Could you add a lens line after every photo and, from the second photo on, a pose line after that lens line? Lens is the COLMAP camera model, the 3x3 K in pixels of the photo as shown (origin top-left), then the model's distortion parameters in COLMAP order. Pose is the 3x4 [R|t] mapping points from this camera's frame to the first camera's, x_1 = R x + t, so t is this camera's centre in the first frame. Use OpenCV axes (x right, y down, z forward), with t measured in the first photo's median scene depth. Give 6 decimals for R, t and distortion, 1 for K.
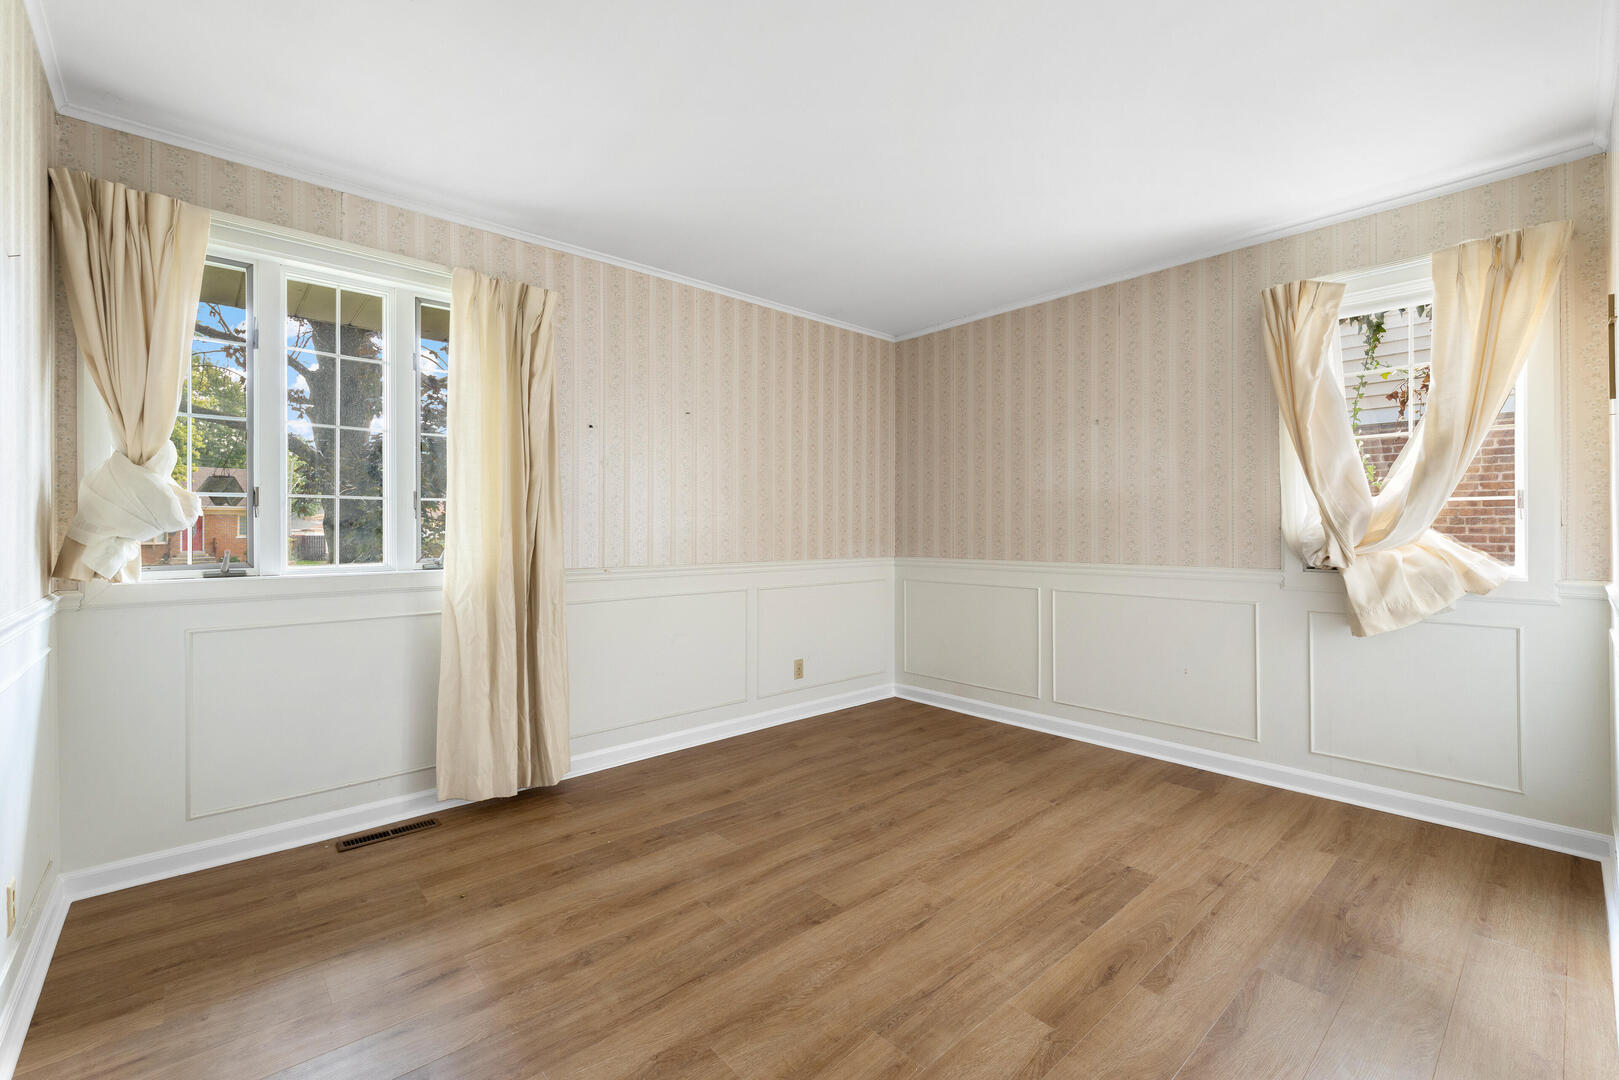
lens RADIAL K [[688.1, 0, 804.0], [0, 688.1, 537.2], [0, 0, 1]] dist [0.003089, -0.000846]
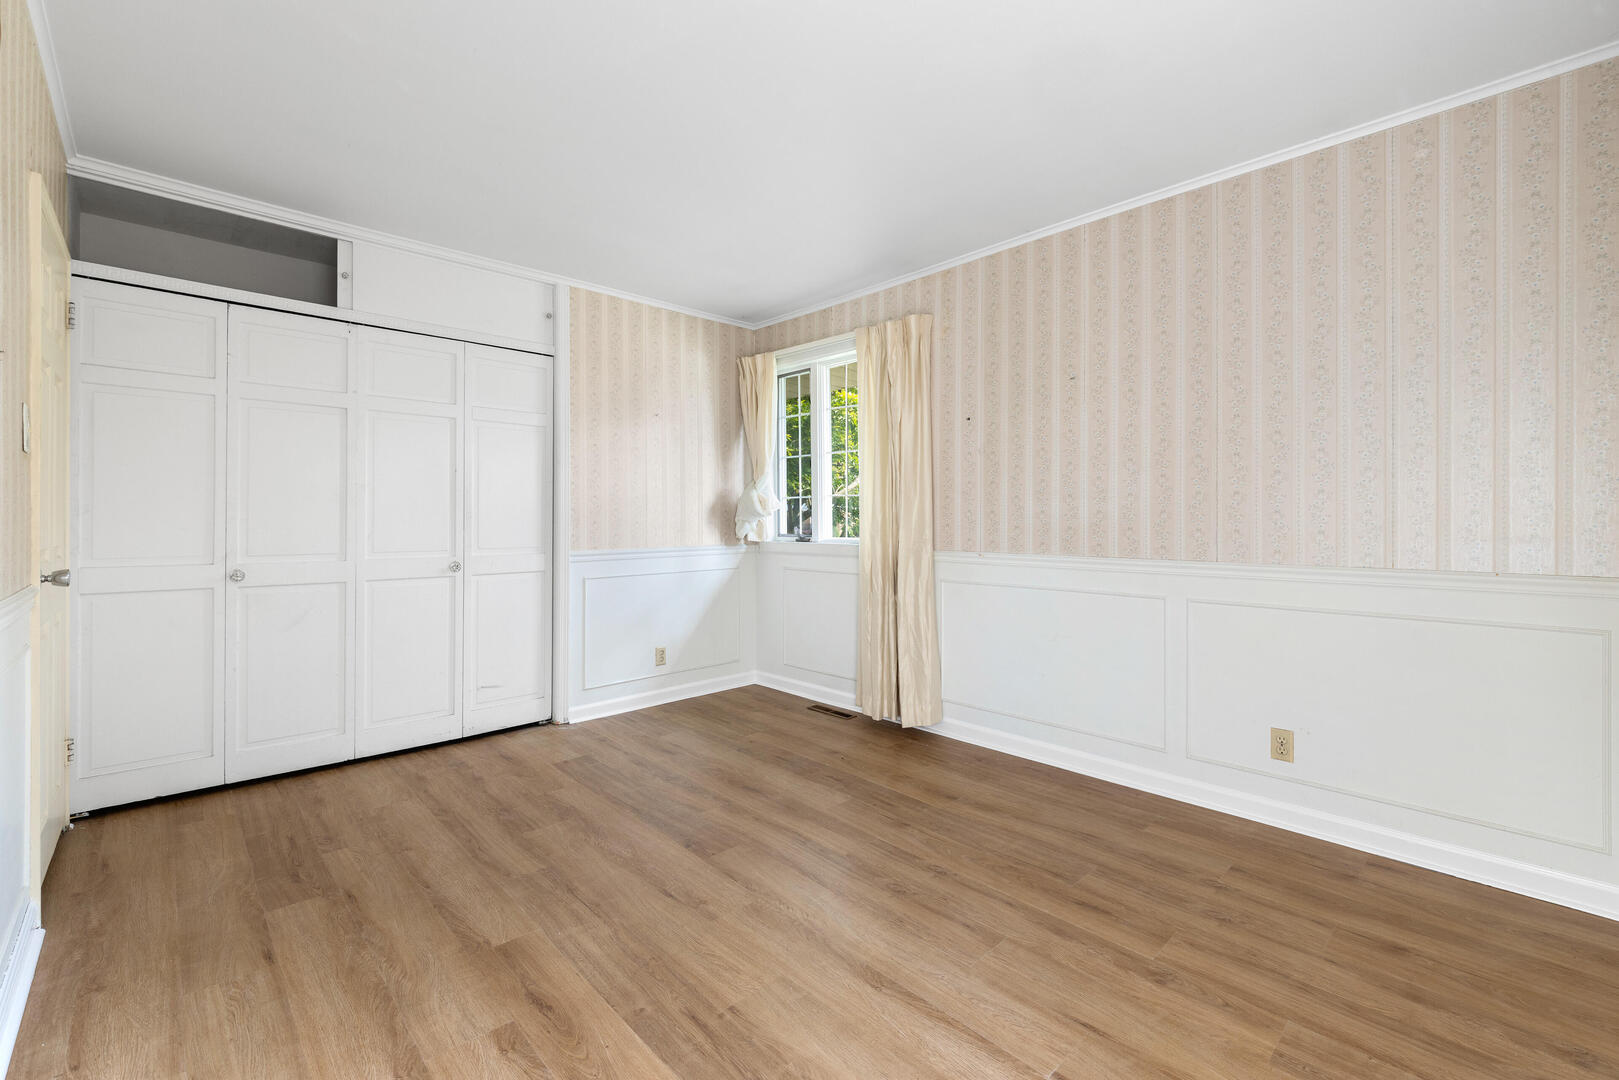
lens RADIAL K [[688.1, 0, 804.0], [0, 688.1, 537.2], [0, 0, 1]] dist [0.003089, -0.000846]
pose [[0.036798, 0.034870, -0.998714, 0.888717], [-0.015047, 0.999297, 0.034336, -0.004999], [0.999209, 0.013764, 0.037297, 0.869517]]
